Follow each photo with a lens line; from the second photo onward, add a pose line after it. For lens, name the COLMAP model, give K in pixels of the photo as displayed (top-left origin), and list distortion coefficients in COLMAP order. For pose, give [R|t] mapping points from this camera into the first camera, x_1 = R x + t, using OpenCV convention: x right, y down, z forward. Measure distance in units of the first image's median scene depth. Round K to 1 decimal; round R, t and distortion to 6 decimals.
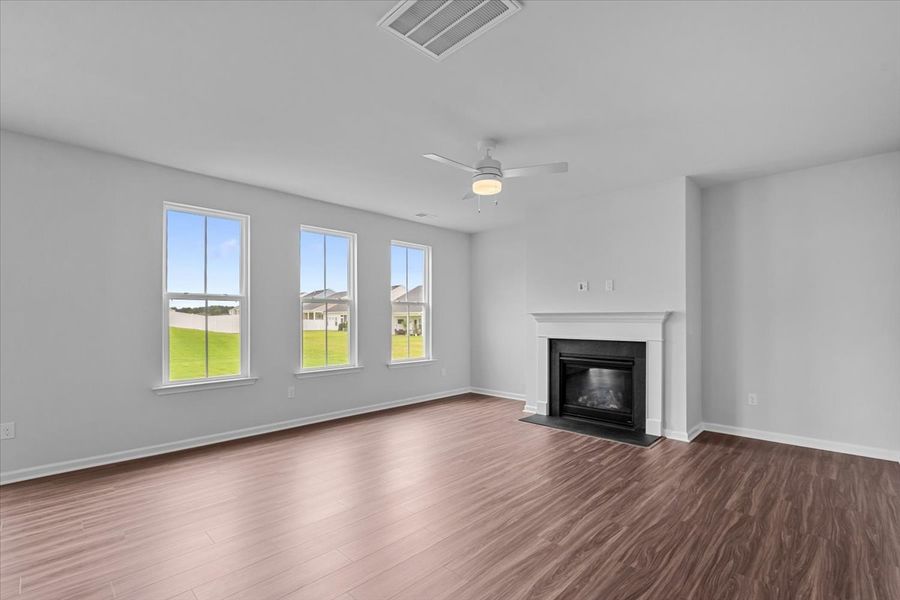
lens RADIAL K [[405.6, 0, 449.9], [0, 405.6, 319.4], [0, 0, 1]] dist [-0.004134, -0.000588]
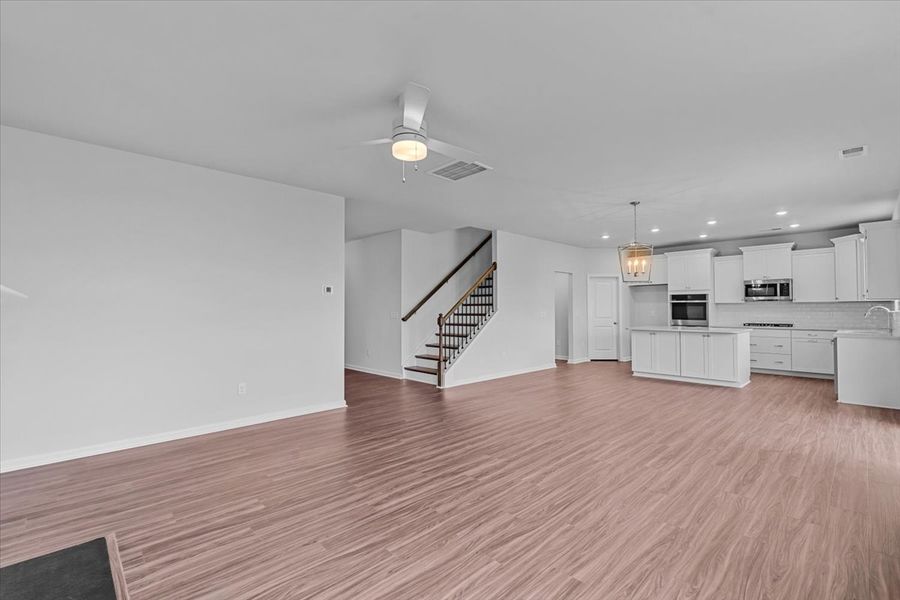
lens RADIAL K [[399.4, 0, 451.2], [0, 399.4, 300.9], [0, 0, 1]] dist [-0.001665, -0.000624]
pose [[-0.999407, 0.006918, 0.033724, -0.015570], [0.006223, 0.999767, -0.020672, -0.001314], [-0.033859, -0.020450, -0.999217, 1.389542]]
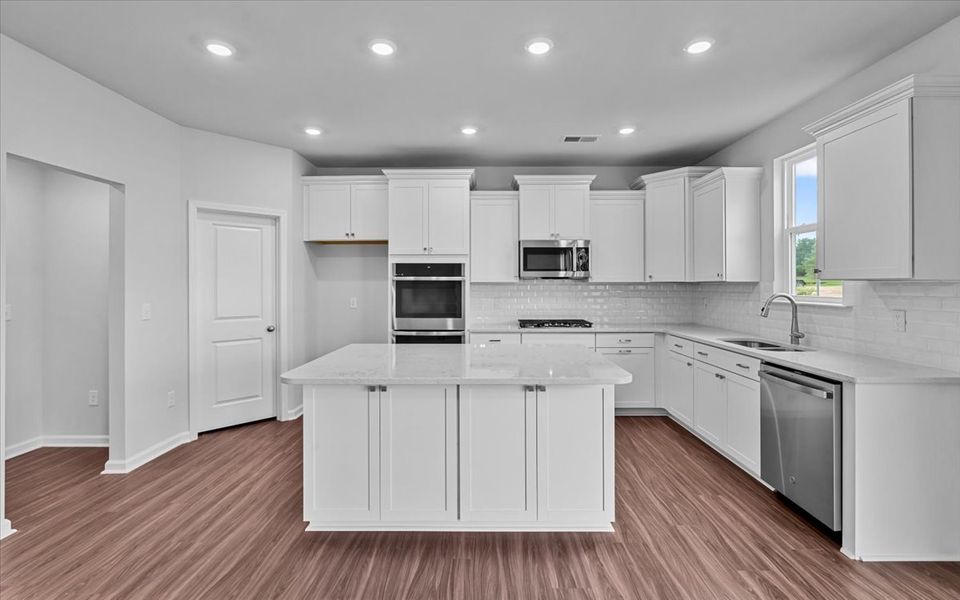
lens RADIAL K [[427.3, 0, 480.6], [0, 427.3, 285.0], [0, 0, 1]] dist [-0.001061, -0.000348]
pose [[-0.724649, 0.005895, -0.689093, -0.523134], [0.004323, 0.999983, 0.004008, -0.020627], [0.689104, -0.000074, -0.724662, 0.187003]]
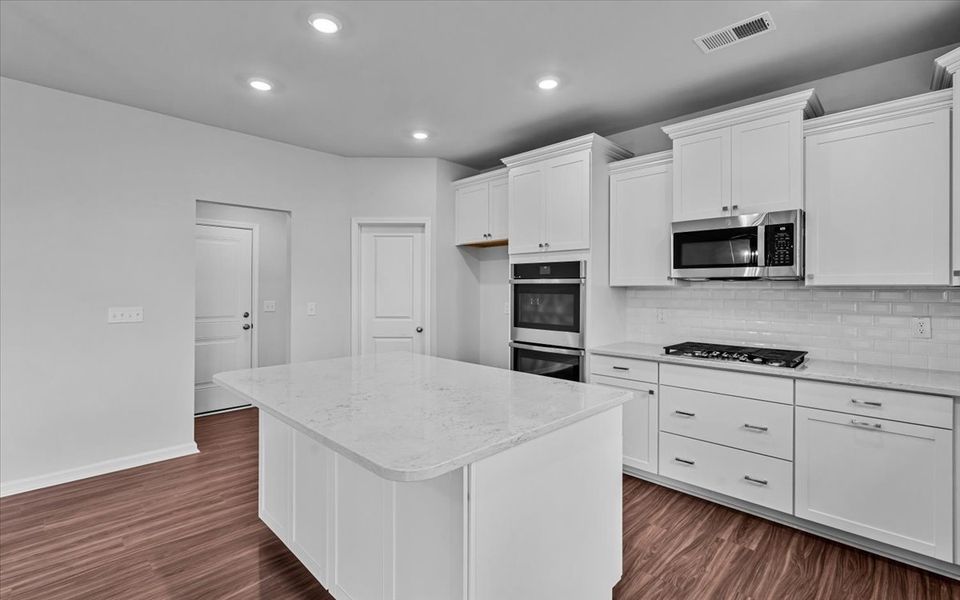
lens RADIAL K [[431.5, 0, 480.8], [0, 431.5, 287.1], [0, 0, 1]] dist [-0.001396, -0.000265]
pose [[-0.999938, 0.001473, 0.011074, -1.003658], [0.001439, 0.999994, -0.003059, -0.018834], [-0.011078, -0.003043, -0.999934, 0.202186]]
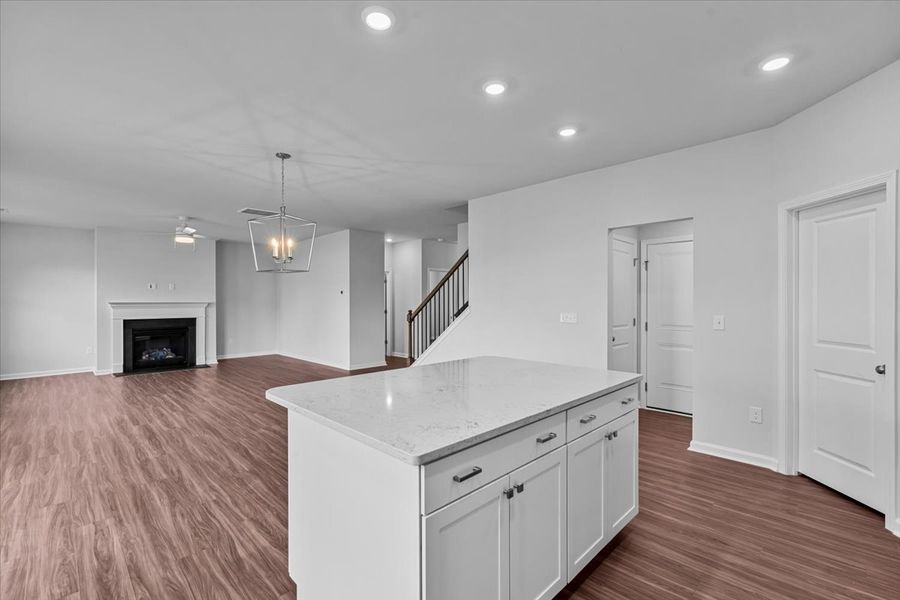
lens RADIAL K [[399.4, 0, 451.2], [0, 399.4, 300.9], [0, 0, 1]] dist [-0.001665, -0.000624]
pose [[0.016597, 0.002450, 0.999859, -1.402038], [0.003376, 0.999991, -0.002506, -0.015903], [-0.999857, 0.003417, 0.016588, -0.249309]]
